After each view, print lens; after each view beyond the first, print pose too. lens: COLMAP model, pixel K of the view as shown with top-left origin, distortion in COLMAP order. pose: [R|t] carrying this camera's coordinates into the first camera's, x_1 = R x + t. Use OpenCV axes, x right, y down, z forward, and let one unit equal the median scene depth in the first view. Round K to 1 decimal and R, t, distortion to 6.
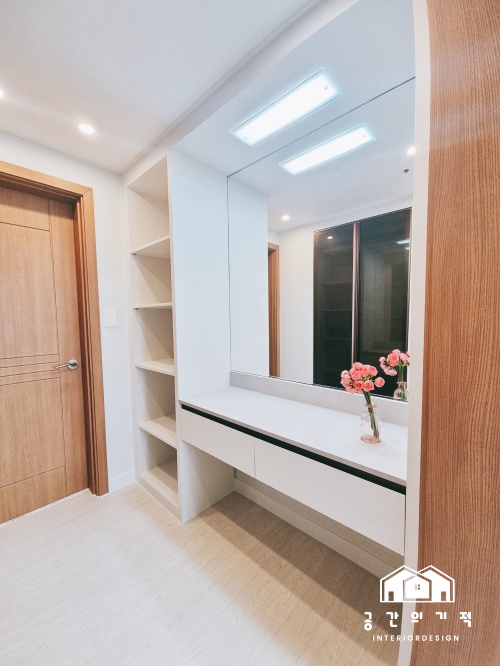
lens RADIAL K [[270.9, 0, 250.0], [0, 270.9, 333.0], [0, 0, 1]] dist [-0.001075, -0.000343]
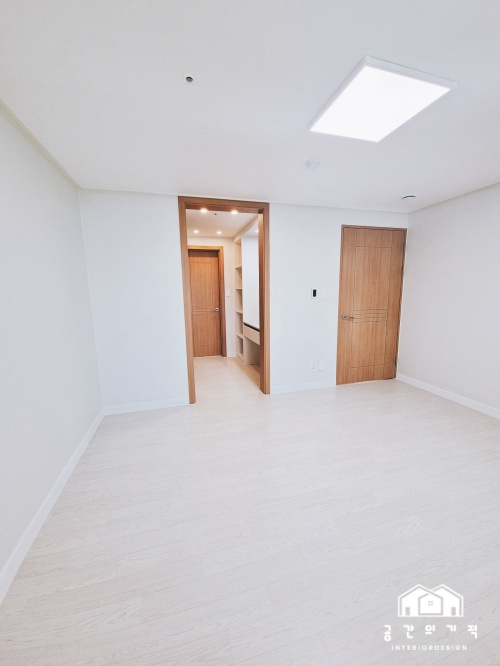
lens RADIAL K [[270.9, 0, 250.0], [0, 270.9, 333.0], [0, 0, 1]] dist [-0.001075, -0.000343]
pose [[0.854335, 0.084756, -0.512765, 1.170960], [-0.030249, 0.993049, 0.113746, 0.025382], [0.518841, -0.081666, 0.850961, -1.313470]]
